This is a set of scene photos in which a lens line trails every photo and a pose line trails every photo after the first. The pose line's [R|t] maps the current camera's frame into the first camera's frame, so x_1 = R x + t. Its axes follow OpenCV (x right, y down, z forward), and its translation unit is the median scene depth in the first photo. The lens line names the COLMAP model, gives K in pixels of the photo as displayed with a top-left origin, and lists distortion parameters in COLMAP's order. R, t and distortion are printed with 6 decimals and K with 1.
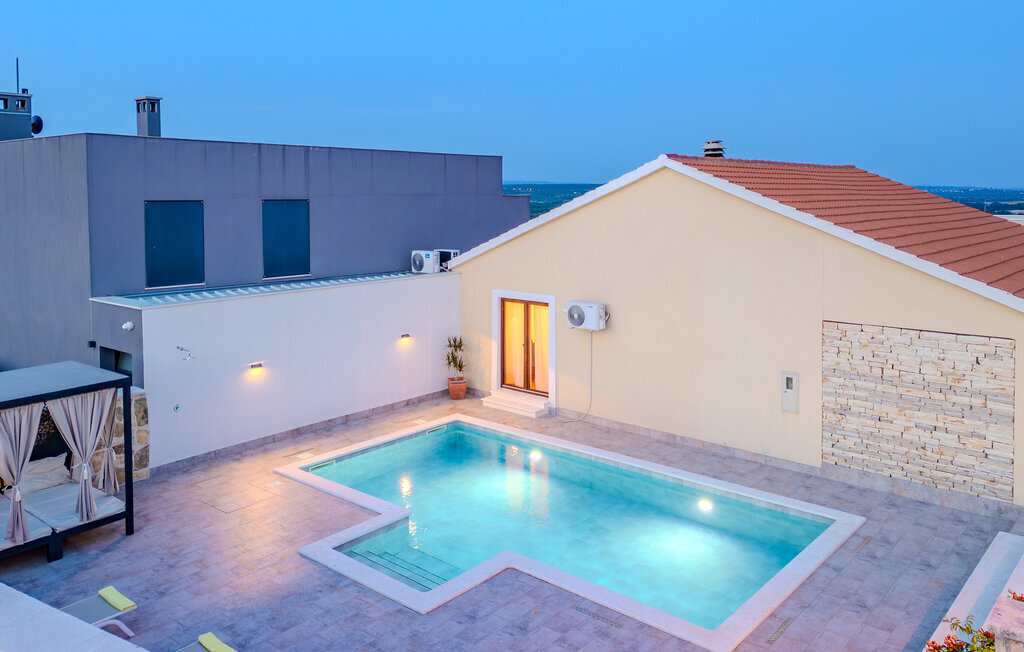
lens RADIAL K [[782.2, 0, 508.9], [0, 782.2, 230.8], [0, 0, 1]] dist [-0.002999, 0.001351]
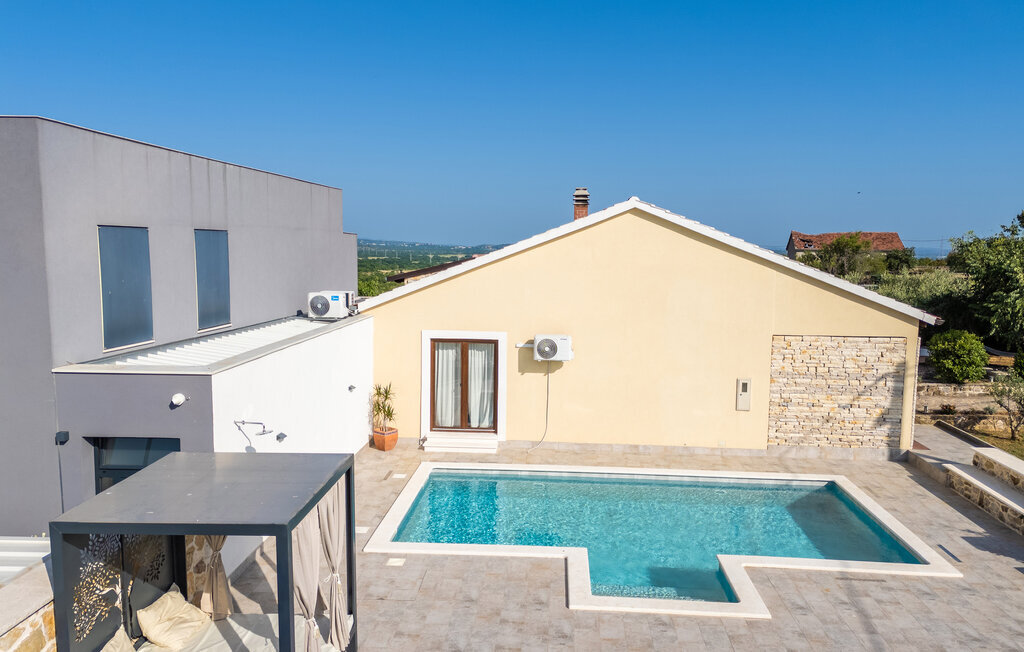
lens RADIAL K [[752.0, 0, 512.0], [0, 752.0, 326.0], [0, 0, 1]] dist [0.008026, 0.001287]
pose [[0.793182, -0.049982, 0.606930, -0.684534], [0.011198, 0.997655, 0.067524, 0.012039], [-0.608882, -0.046762, 0.791882, 0.287151]]
